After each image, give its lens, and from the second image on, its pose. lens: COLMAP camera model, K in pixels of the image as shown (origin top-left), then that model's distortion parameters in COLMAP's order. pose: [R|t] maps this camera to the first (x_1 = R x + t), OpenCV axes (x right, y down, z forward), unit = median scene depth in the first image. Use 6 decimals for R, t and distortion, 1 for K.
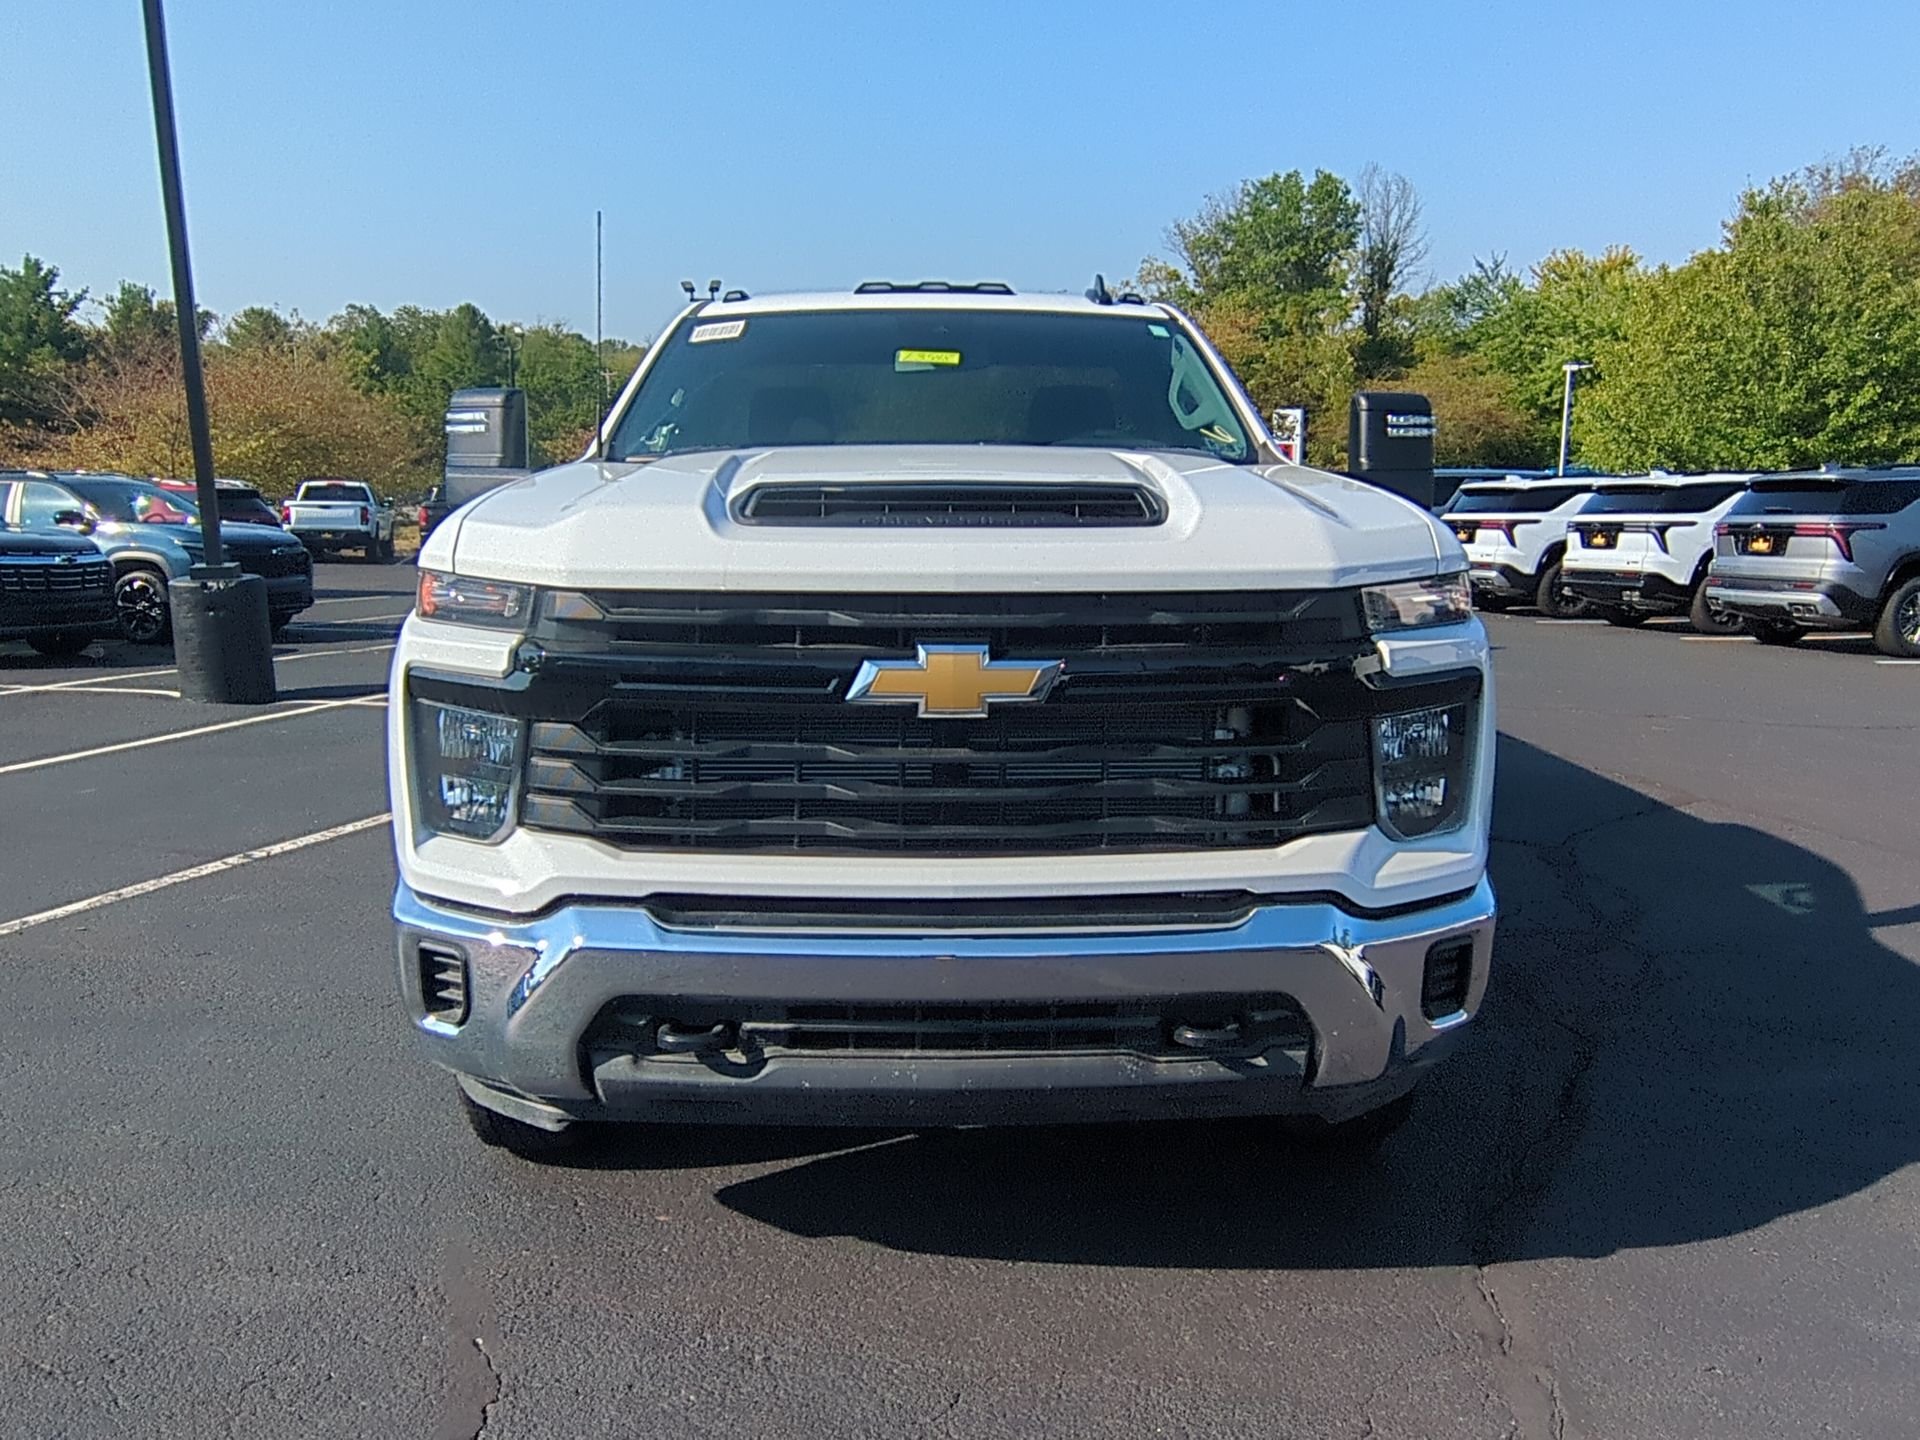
lens RADIAL K [[1582.1, 0, 960.0], [0, 1582.1, 720.0], [0, 0, 1]] dist [0.000269, -0.003721]
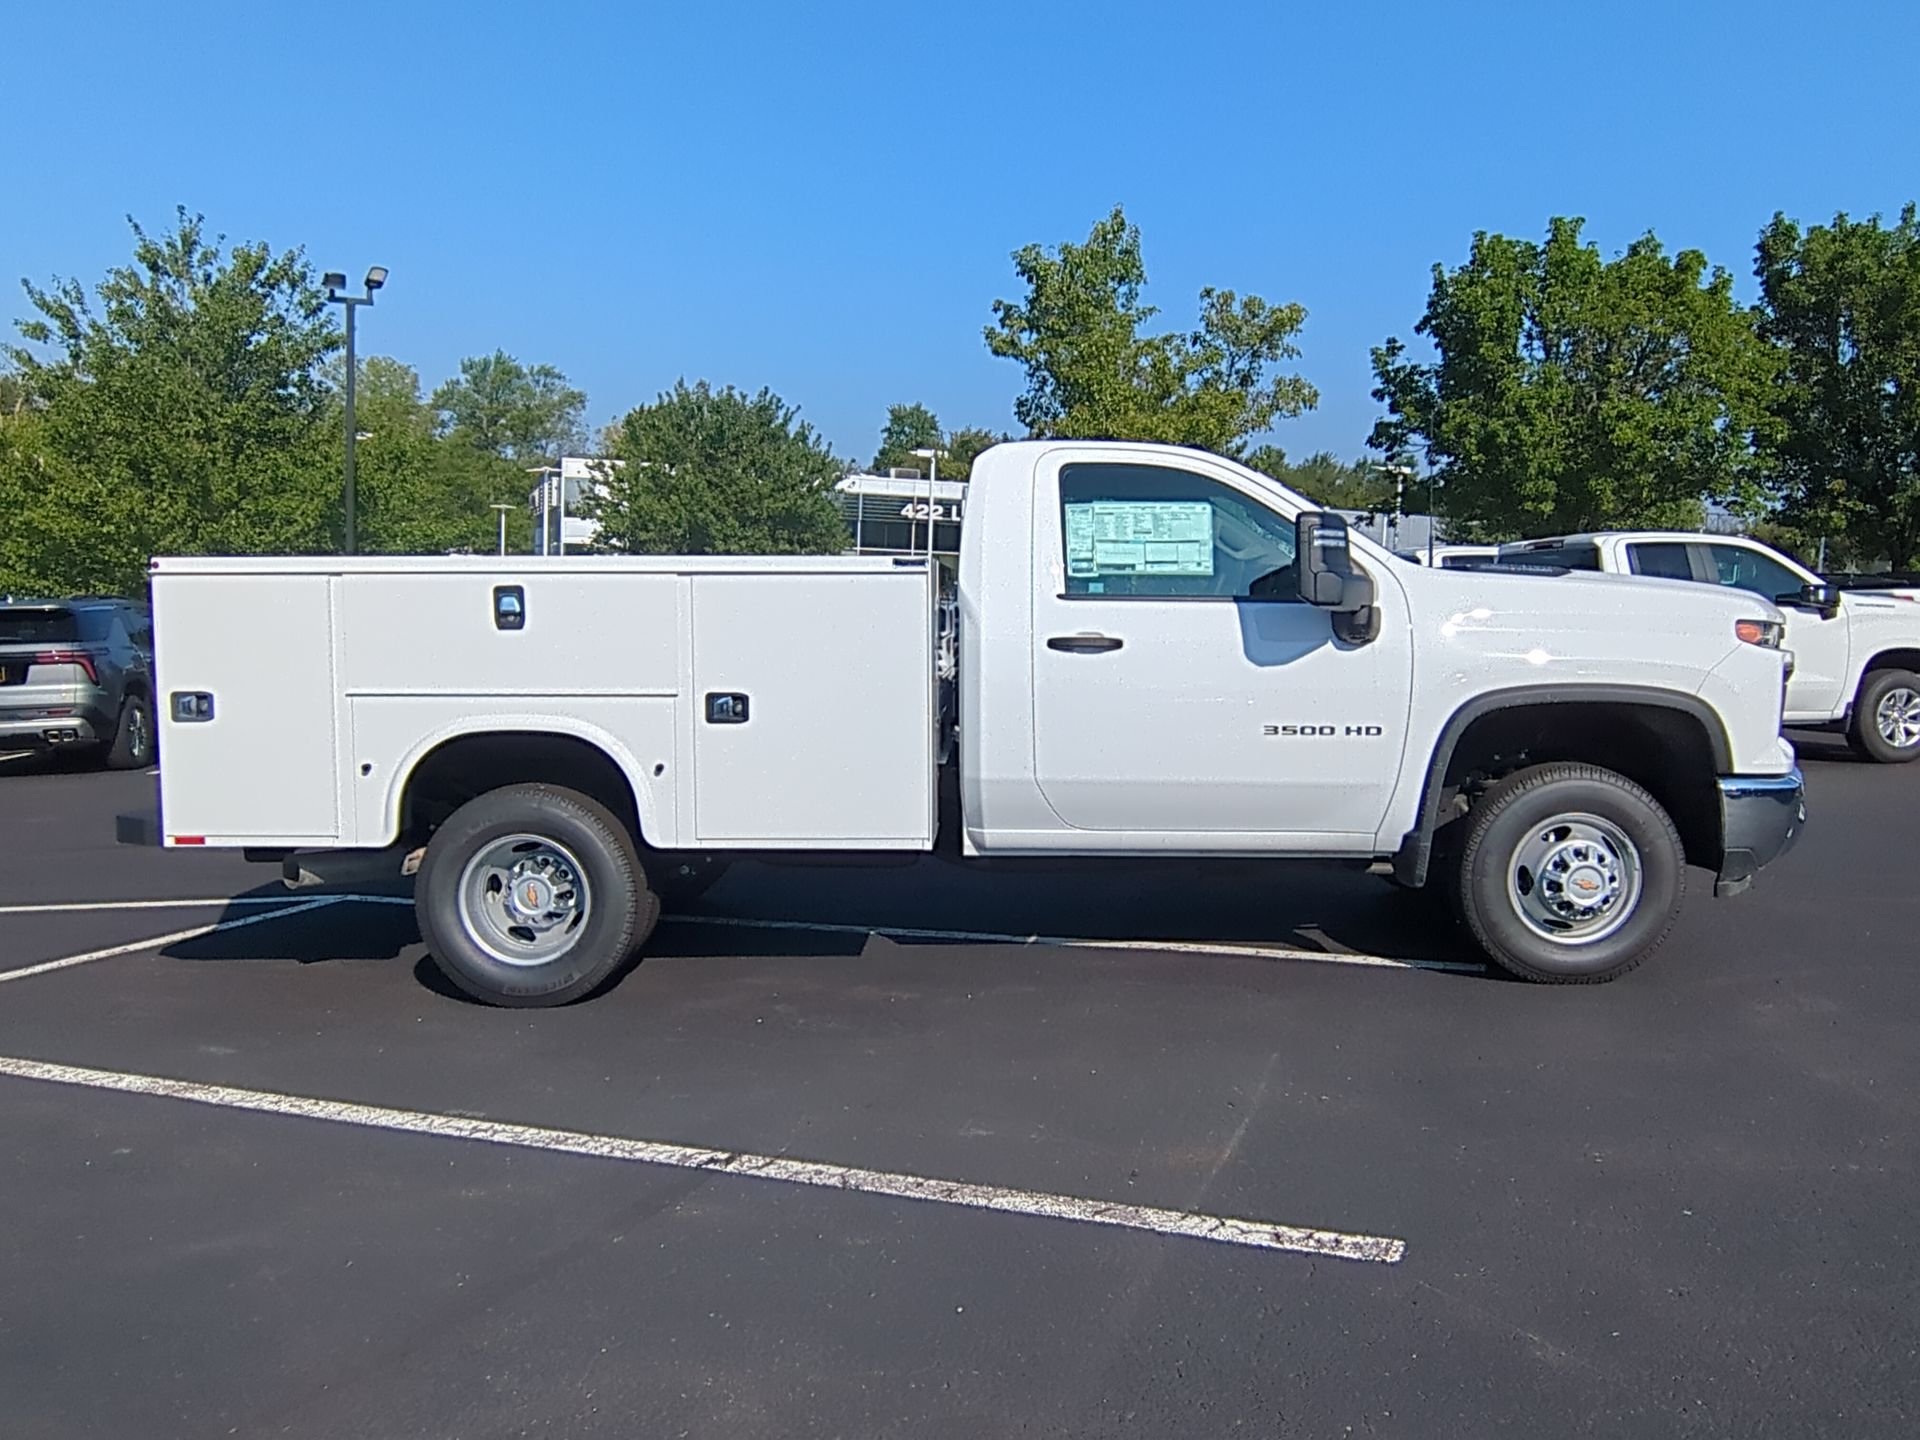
lens RADIAL K [[1582.1, 0, 960.0], [0, 1582.1, 720.0], [0, 0, 1]] dist [0.000269, -0.003721]
pose [[0.058728, -0.074172, 0.995515, -0.077632], [0.162738, 0.984607, 0.063759, -0.008466], [-0.984920, 0.158264, 0.069894, 0.059801]]
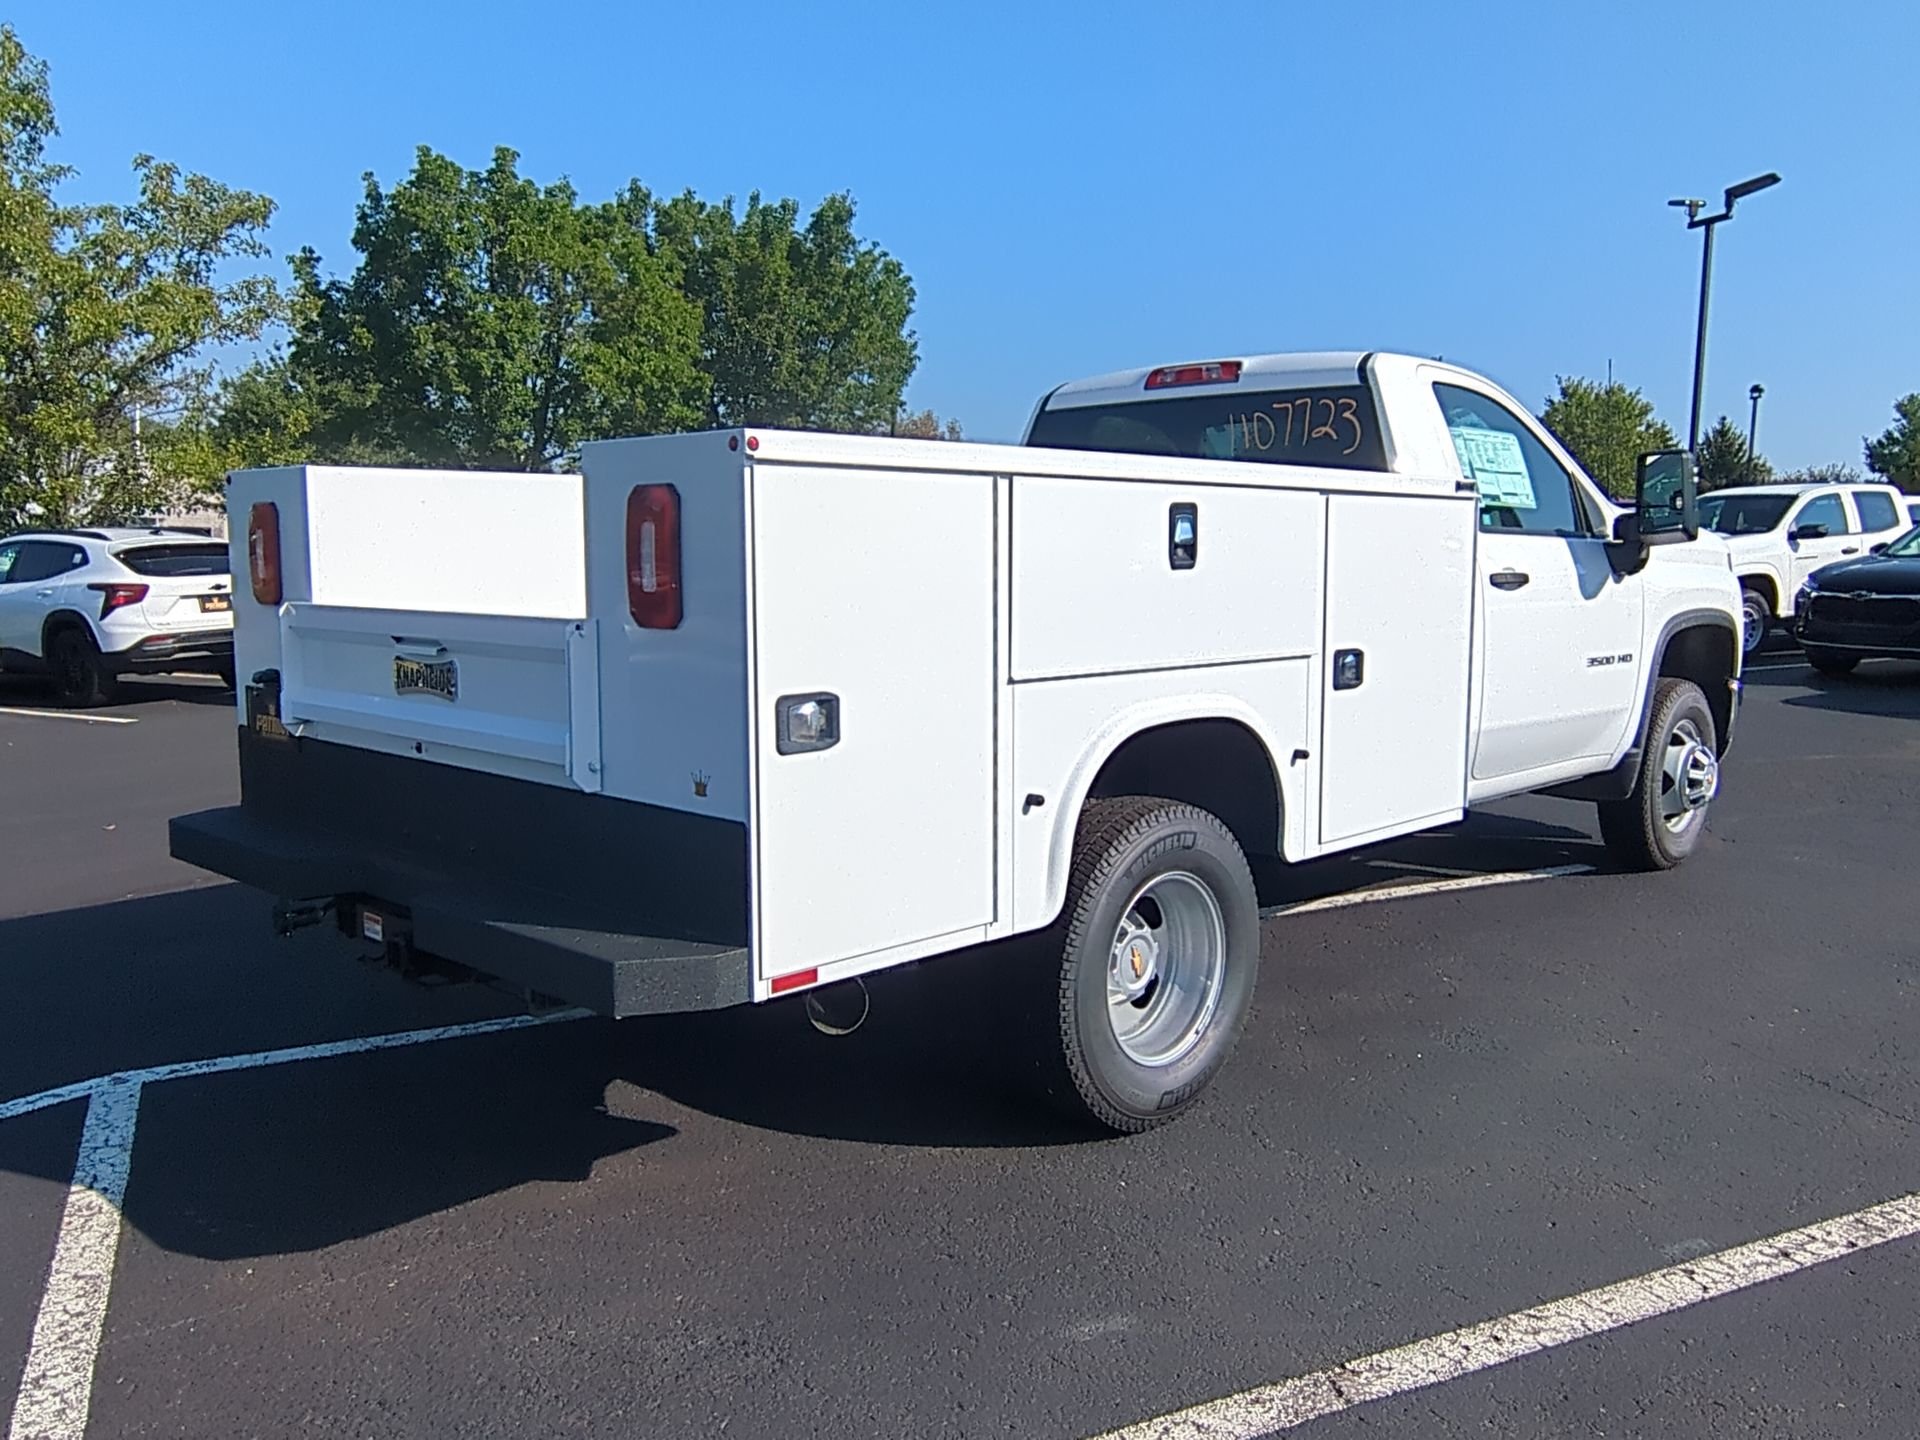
lens RADIAL K [[1582.1, 0, 960.0], [0, 1582.1, 720.0], [0, 0, 1]] dist [0.000269, -0.003721]
pose [[-0.701272, -0.080358, 0.708350, -0.041375], [0.112070, 0.968845, 0.220861, -0.017009], [-0.704029, 0.234269, -0.670418, 0.114857]]
